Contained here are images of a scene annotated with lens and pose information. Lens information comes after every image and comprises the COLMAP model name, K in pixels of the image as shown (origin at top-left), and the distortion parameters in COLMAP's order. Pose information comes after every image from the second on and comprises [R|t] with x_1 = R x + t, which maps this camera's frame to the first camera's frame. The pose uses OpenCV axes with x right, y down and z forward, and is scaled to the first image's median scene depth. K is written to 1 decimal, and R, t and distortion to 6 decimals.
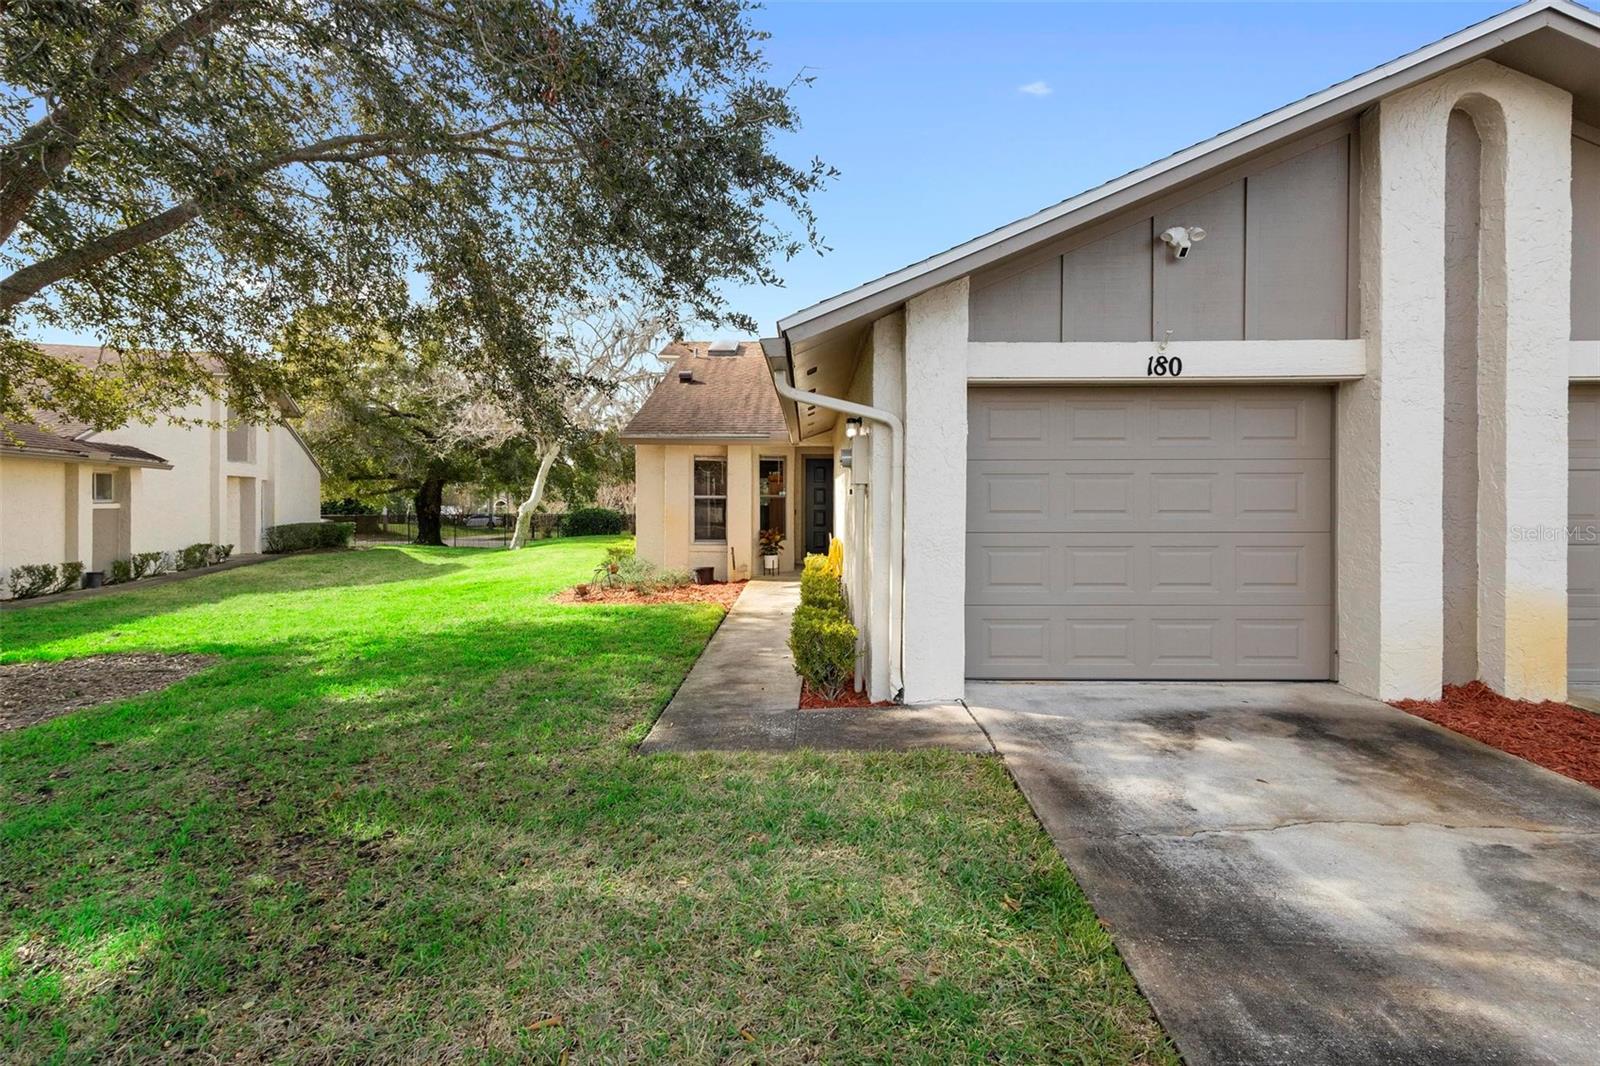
lens RADIAL K [[744.9, 0, 798.3], [0, 744.9, 506.6], [0, 0, 1]] dist [0.011543, -0.006183]
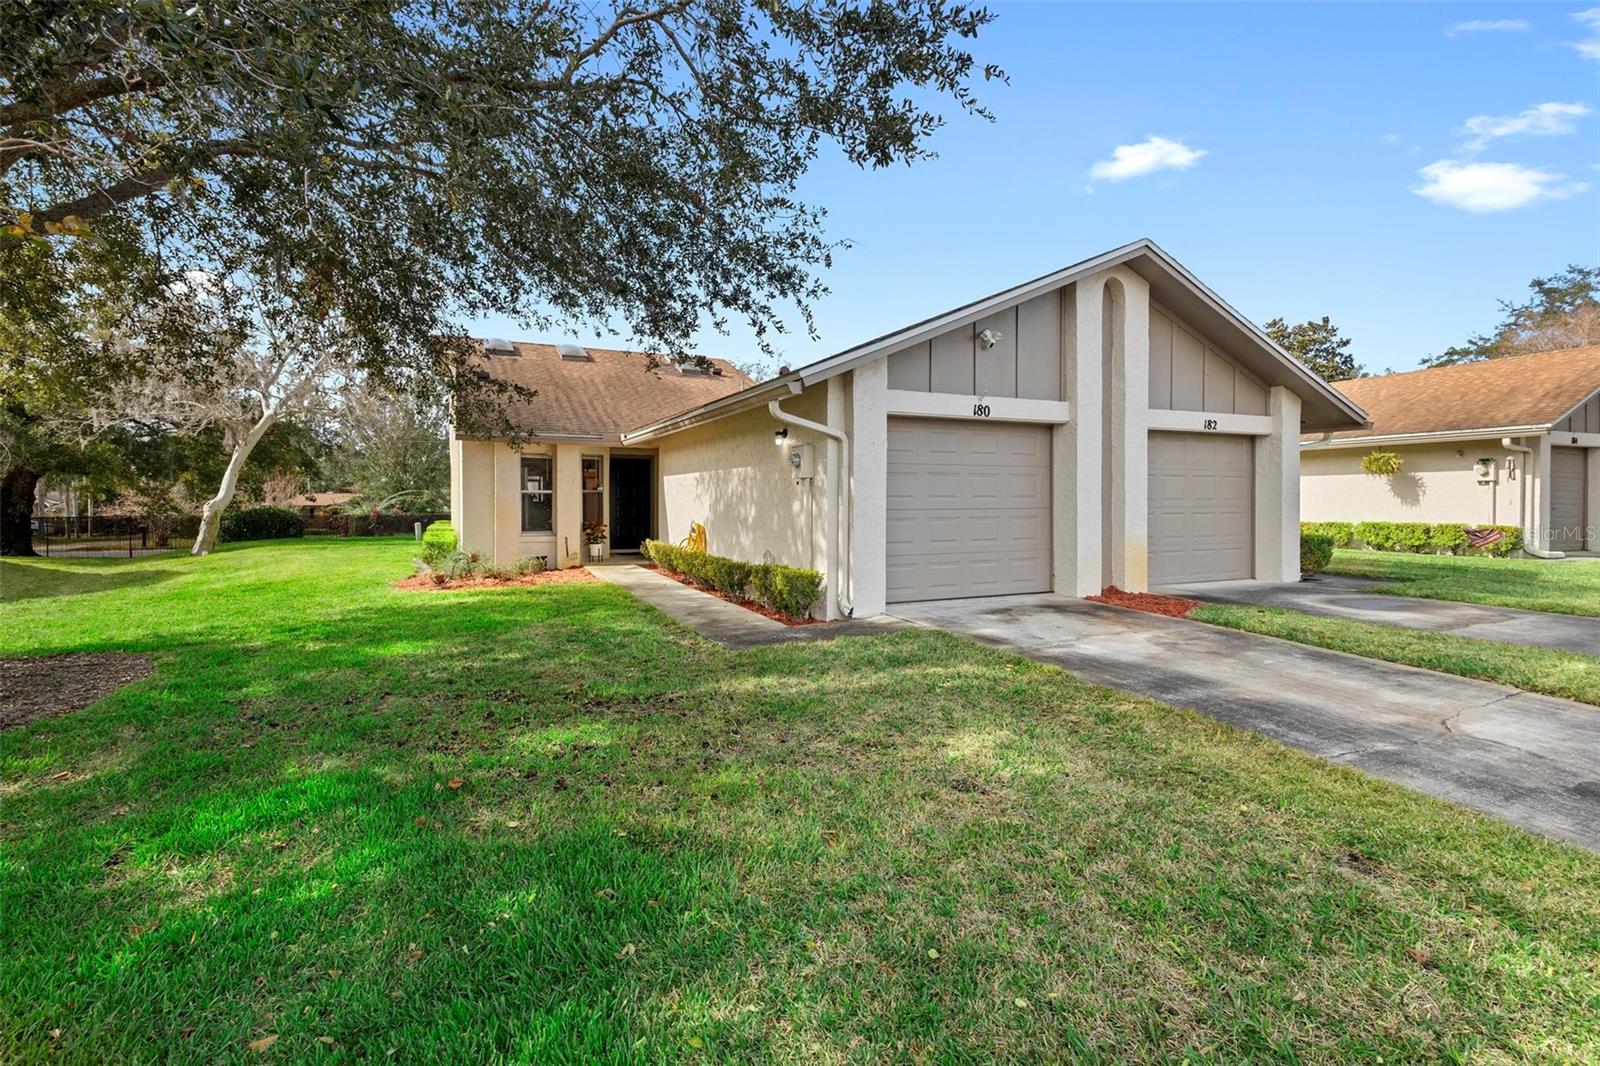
lens RADIAL K [[745.0, 0, 798.2], [0, 745.0, 512.4], [0, 0, 1]] dist [0.004228, 0.000630]
pose [[0.899214, -0.007726, 0.437441, -0.560457], [0.005152, 0.999962, 0.007071, 0.026602], [-0.437479, -0.004104, 0.899219, -0.308456]]
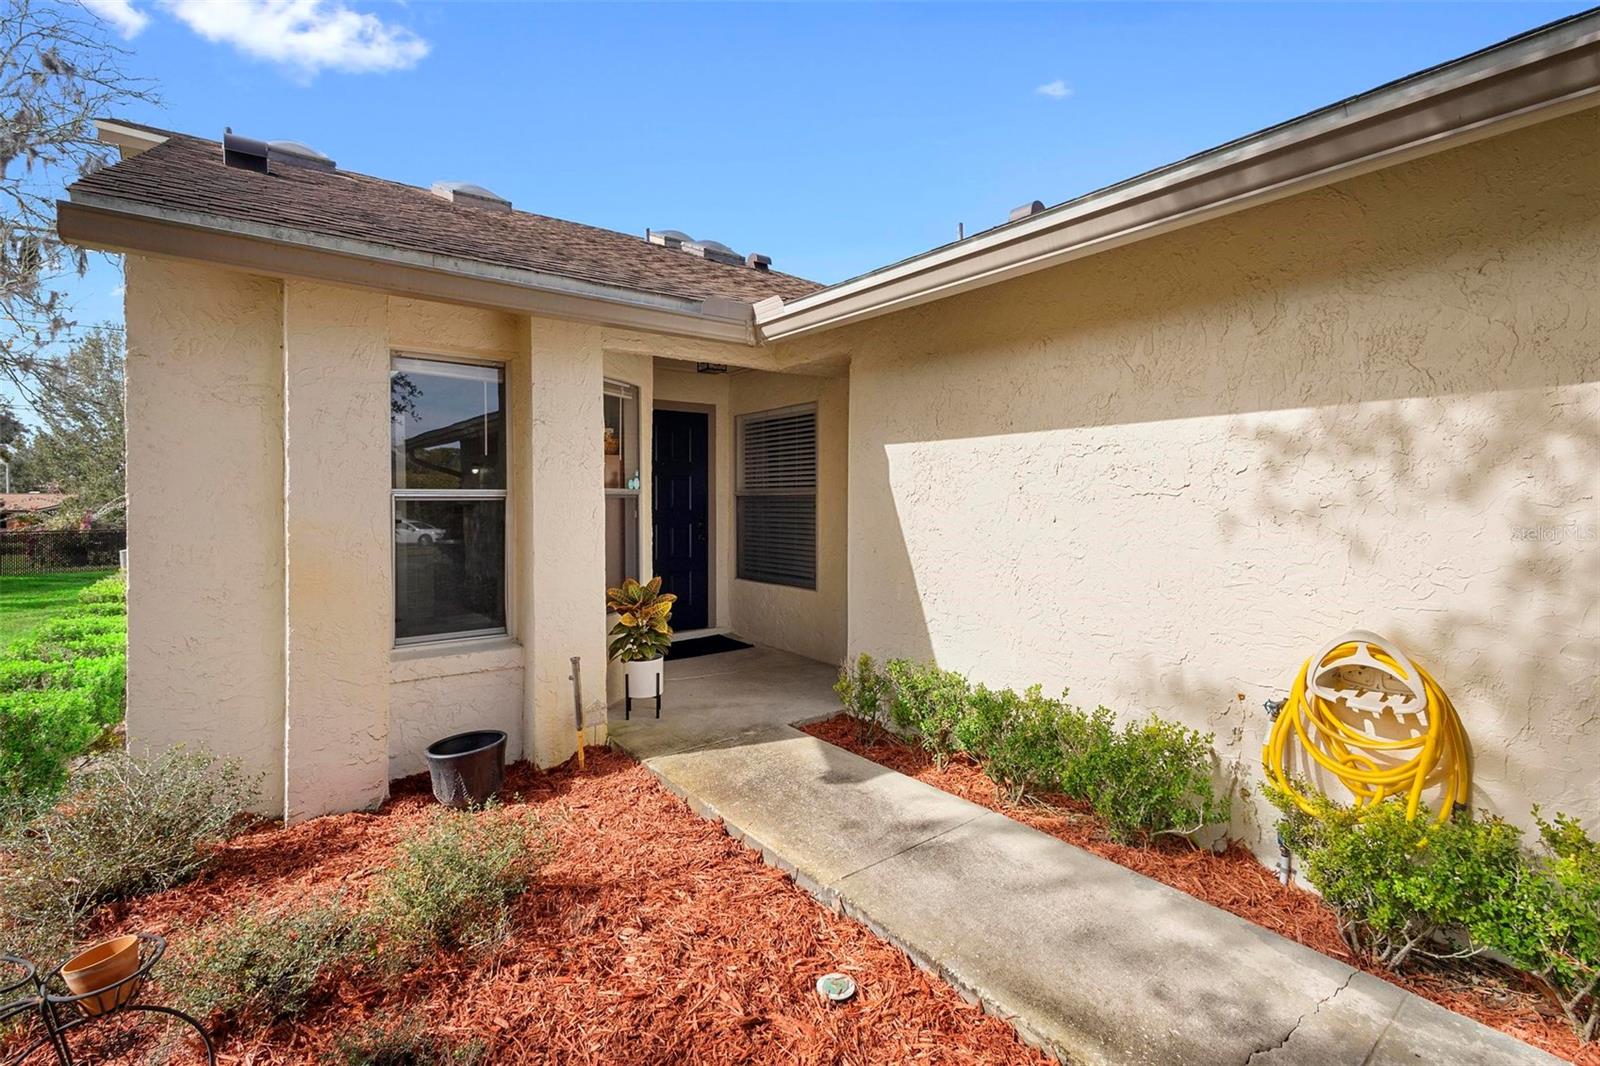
lens RADIAL K [[745.0, 0, 798.2], [0, 745.0, 512.4], [0, 0, 1]] dist [0.004228, 0.000630]
pose [[0.790857, -0.003414, 0.611992, -0.430530], [0.003099, 0.999994, 0.001573, -0.008899], [-0.611993, 0.000653, 0.790863, 1.494473]]
